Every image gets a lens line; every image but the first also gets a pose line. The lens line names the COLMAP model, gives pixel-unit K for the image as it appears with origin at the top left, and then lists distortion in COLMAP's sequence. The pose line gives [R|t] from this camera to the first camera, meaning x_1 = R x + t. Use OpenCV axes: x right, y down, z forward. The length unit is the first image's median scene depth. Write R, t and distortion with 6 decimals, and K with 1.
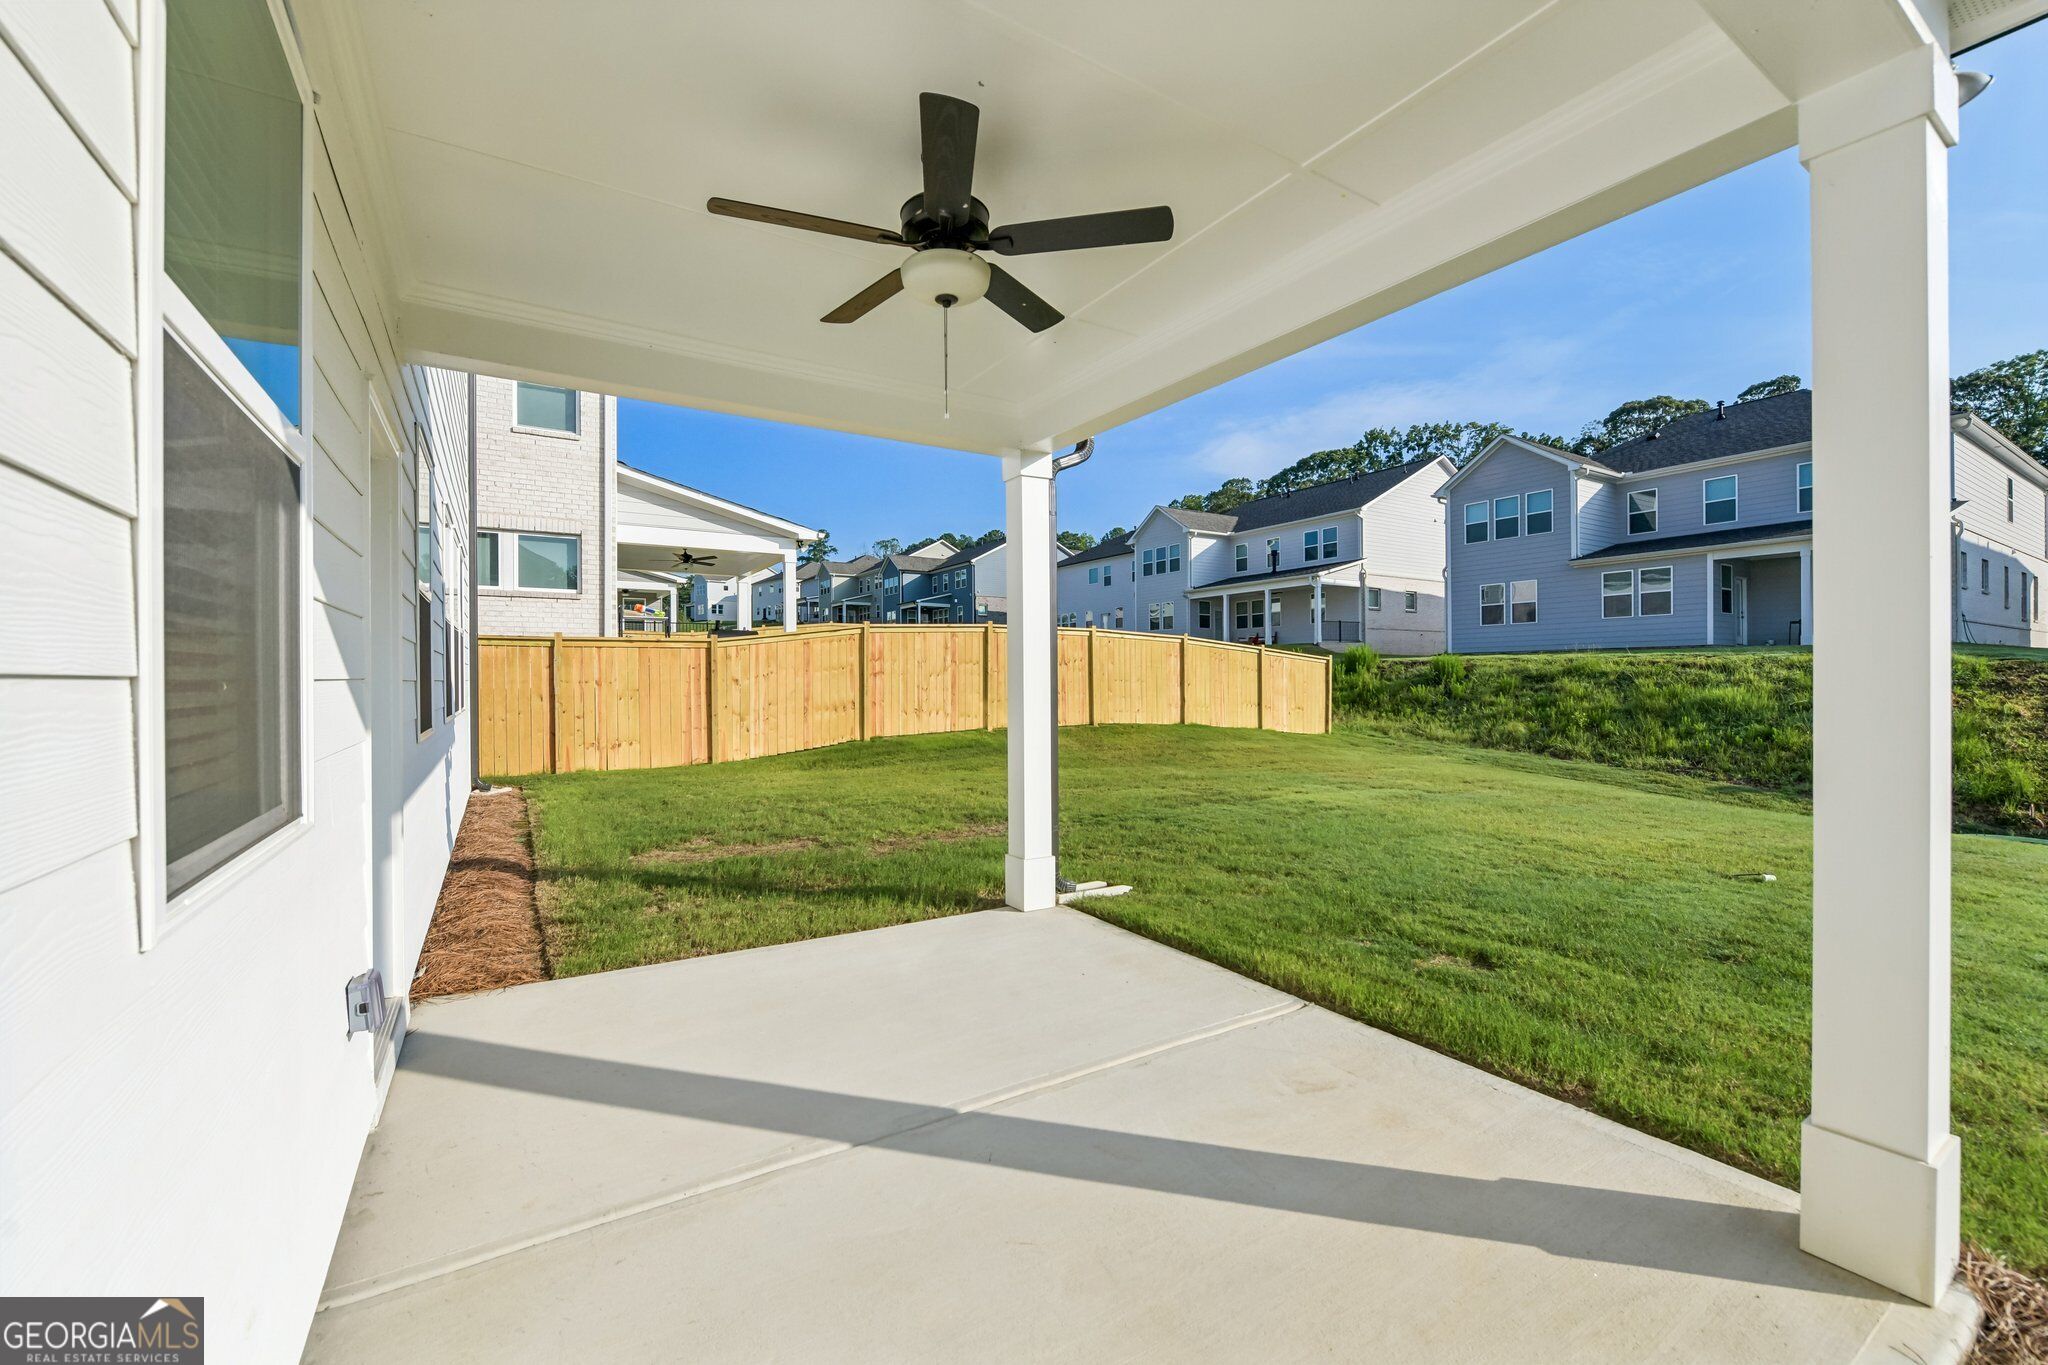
lens RADIAL K [[827.6, 0, 1019.0], [0, 827.6, 681.3], [0, 0, 1]] dist [0.013311, -0.000304]
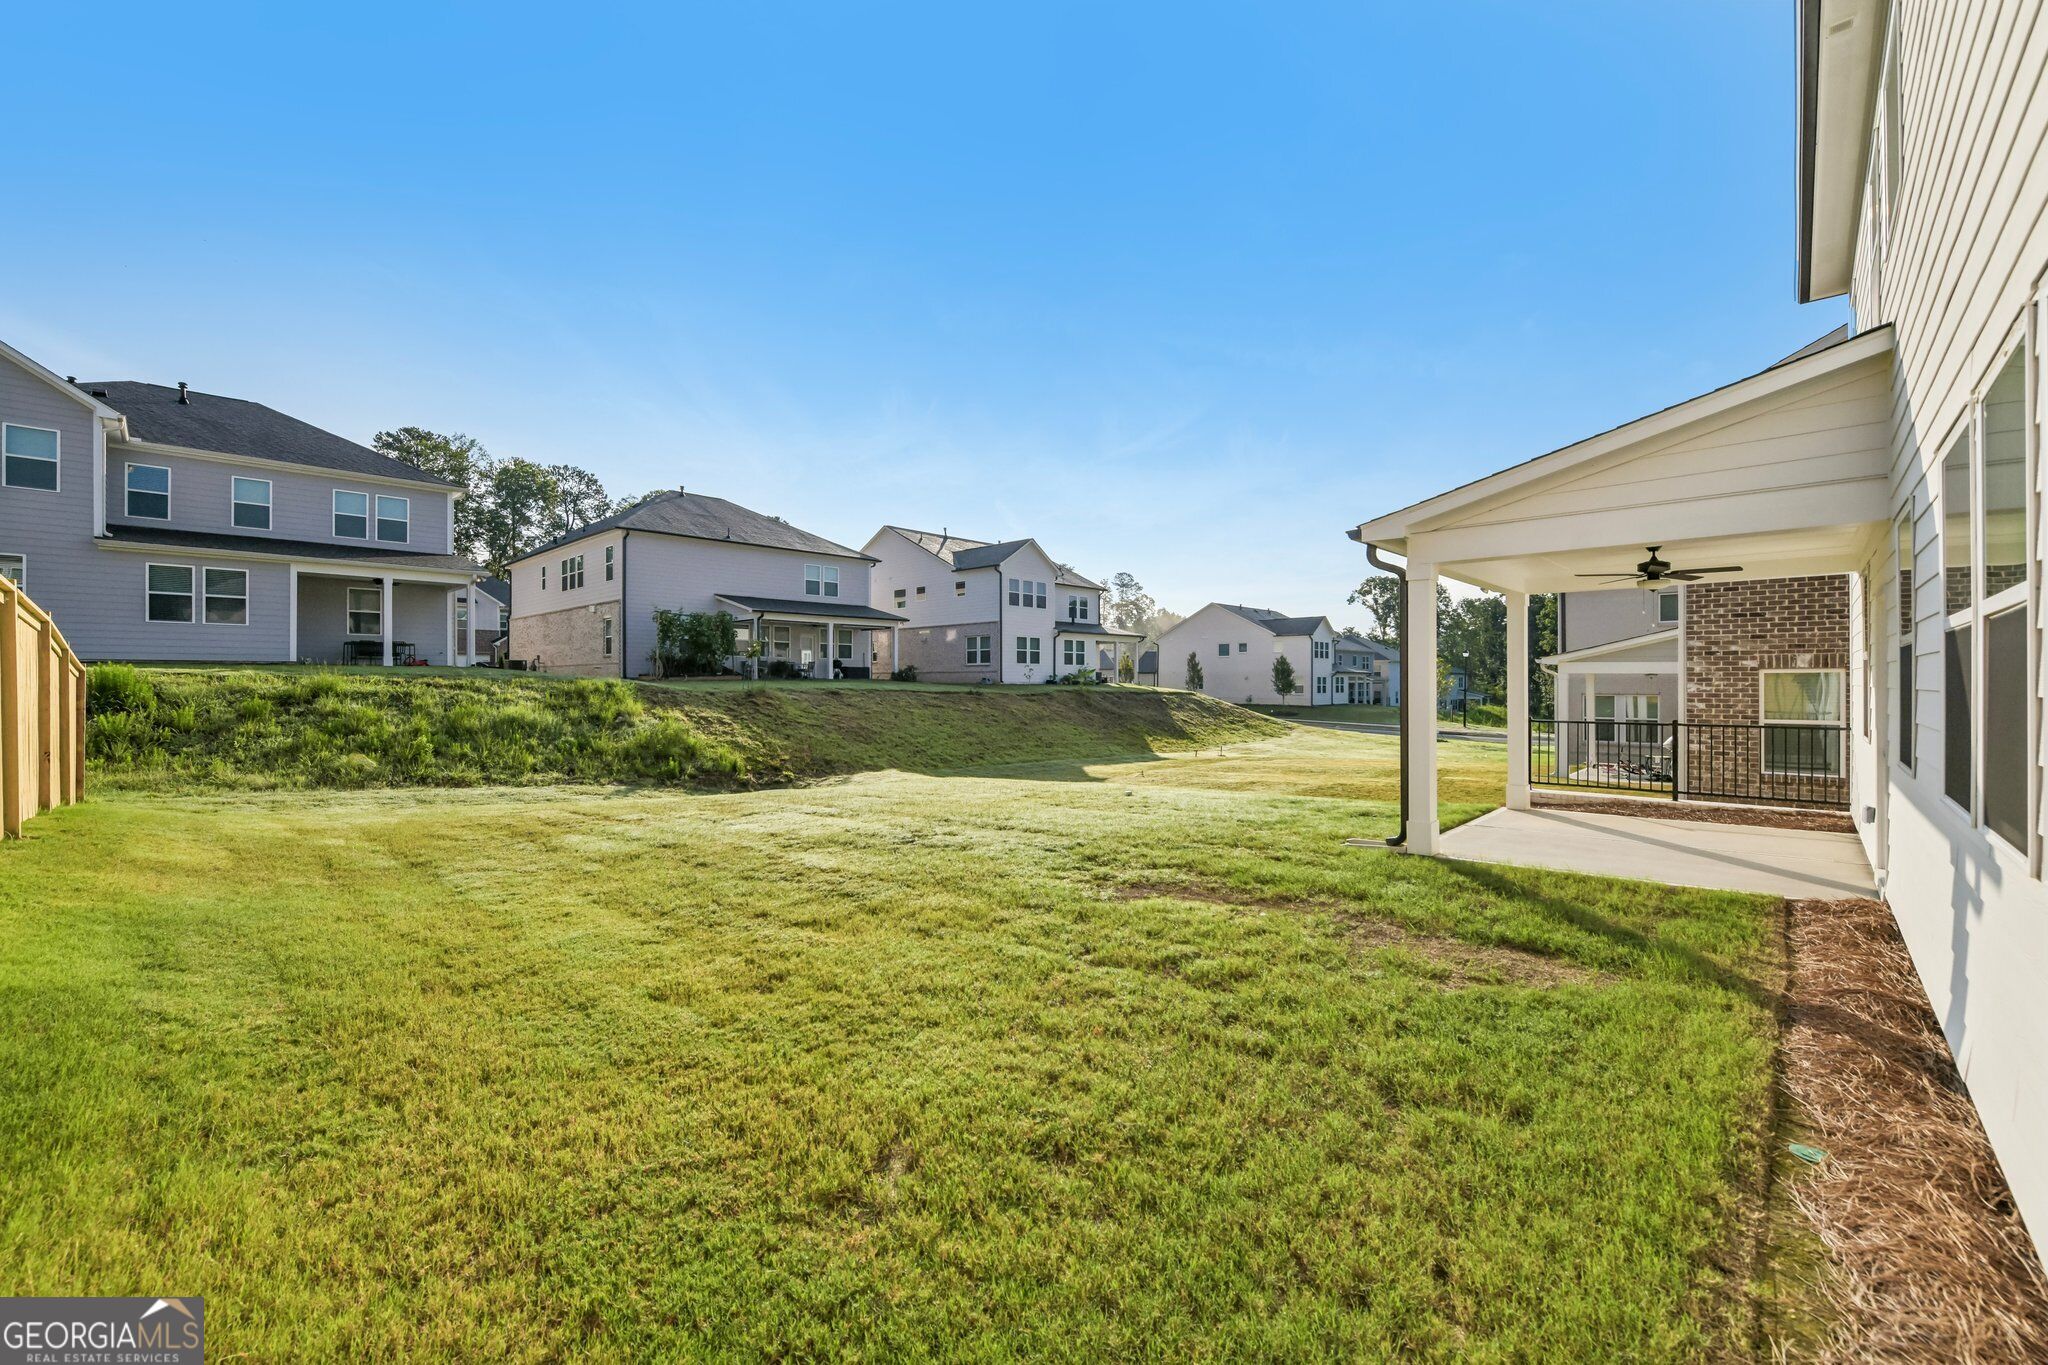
lens RADIAL K [[827.6, 0, 1007.6], [0, 827.6, 679.8], [0, 0, 1]] dist [0.013311, -0.000304]
pose [[-0.257899, 0.014328, 0.966066, -0.416363], [0.000061, 0.999890, -0.014813, -0.014247], [-0.966172, -0.003762, -0.257871, 0.677340]]
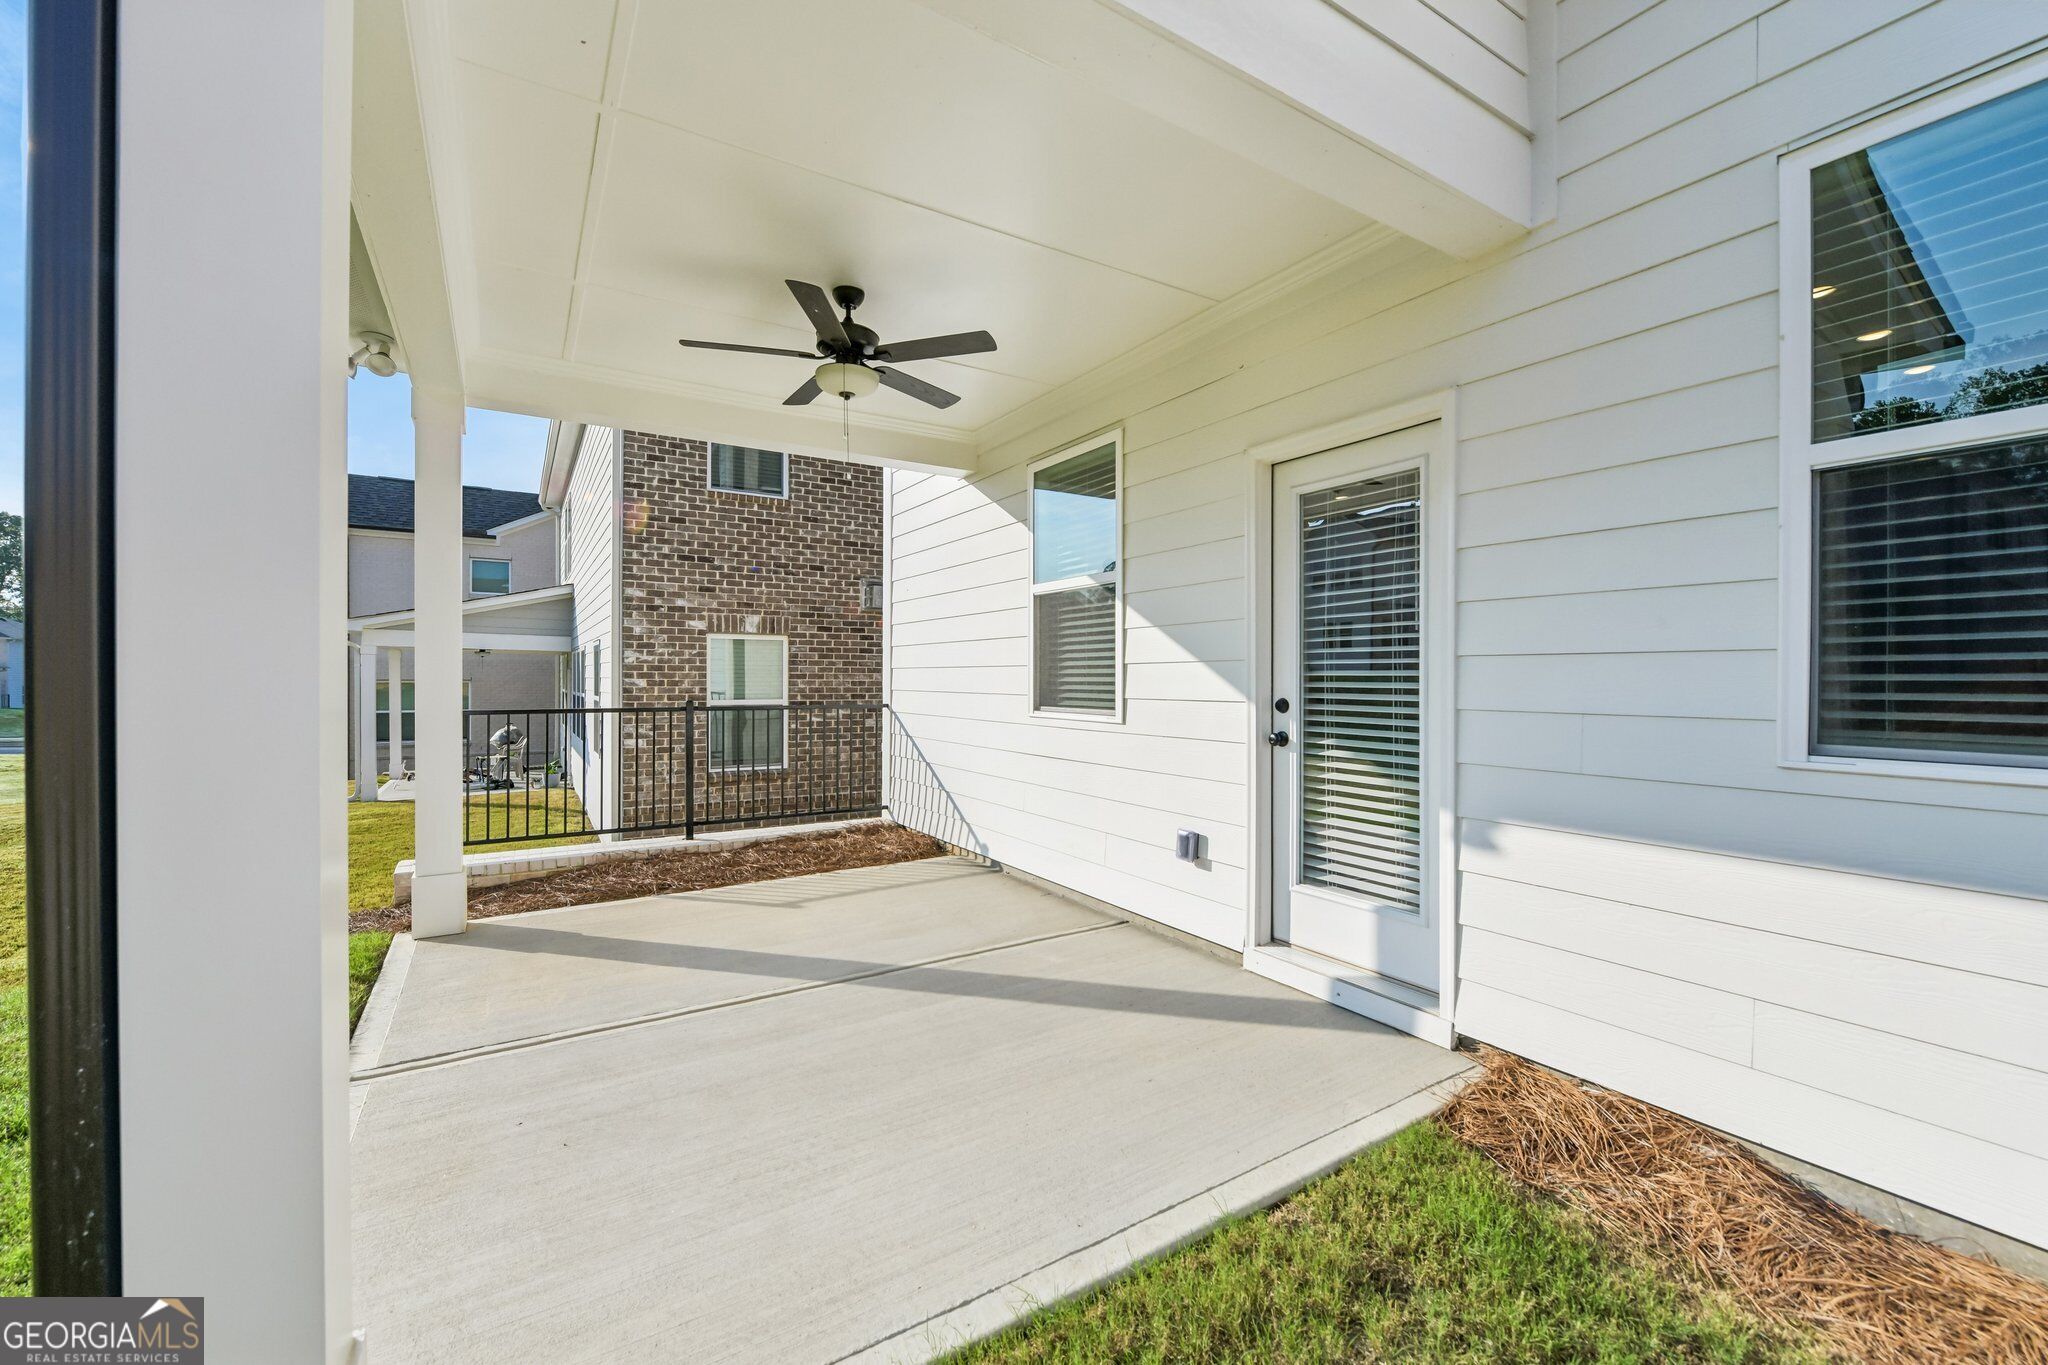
lens RADIAL K [[827.6, 0, 1045.6], [0, 827.6, 685.3], [0, 0, 1]] dist [0.013311, -0.000304]
pose [[-0.999953, 0.004927, -0.008311, -0.089398], [0.004904, 0.999984, 0.002688, -0.000117], [0.008324, 0.002647, -0.999962, 0.392762]]
